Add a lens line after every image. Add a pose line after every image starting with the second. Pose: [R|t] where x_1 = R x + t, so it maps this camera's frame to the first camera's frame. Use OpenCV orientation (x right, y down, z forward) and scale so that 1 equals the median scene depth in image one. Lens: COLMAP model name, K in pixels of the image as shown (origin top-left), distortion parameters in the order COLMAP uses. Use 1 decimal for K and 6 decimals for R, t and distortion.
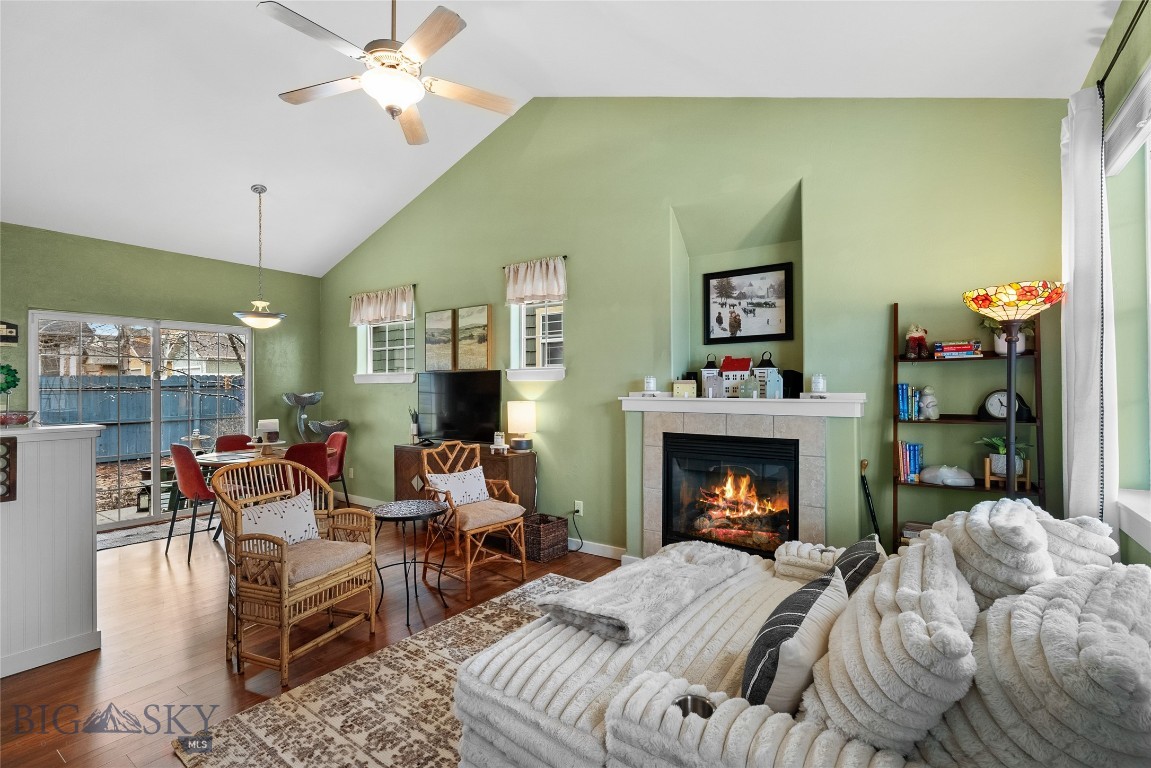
lens RADIAL K [[526.7, 0, 569.8], [0, 526.7, 389.4], [0, 0, 1]] dist [-0.004114, -0.000283]
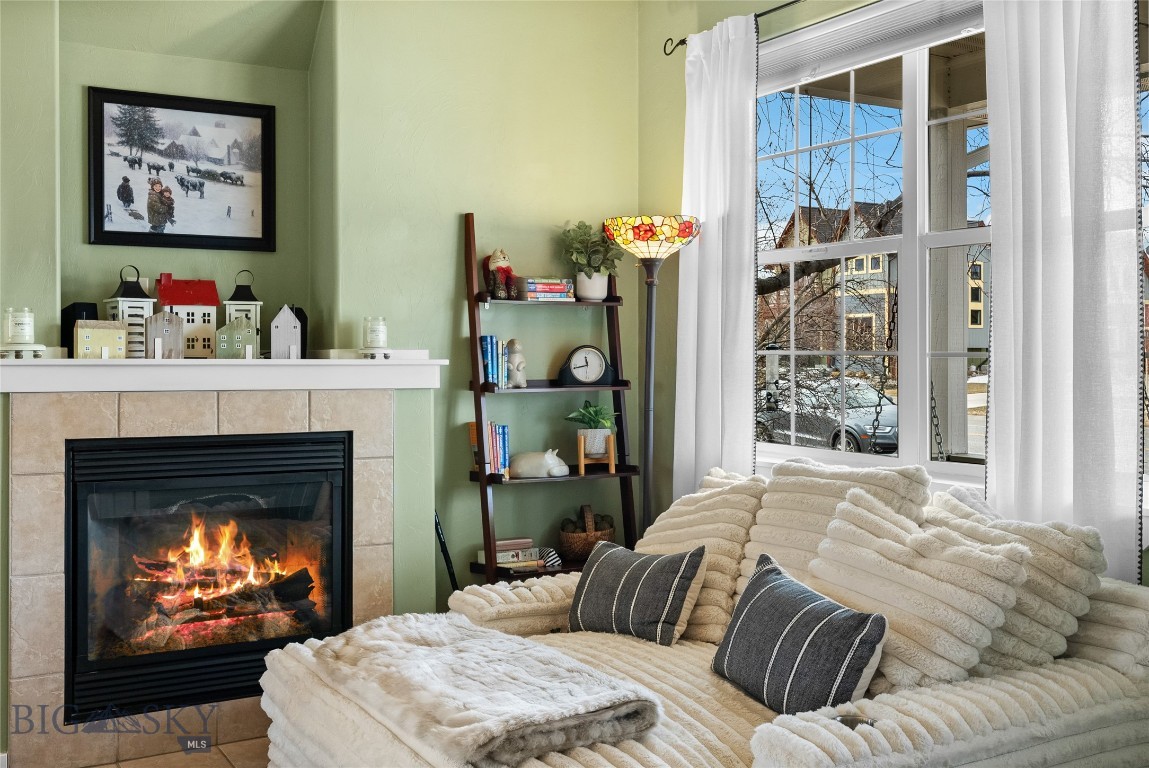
lens RADIAL K [[1190.6, 0, 580.7], [0, 1190.6, 346.6], [0, 0, 1]] dist [0.008752, 0.000000]
pose [[0.404530, 0.010446, 0.914465, -0.556464], [-0.000597, 0.999938, -0.011158, 0.016054], [-0.914525, 0.003968, 0.404511, 0.222218]]
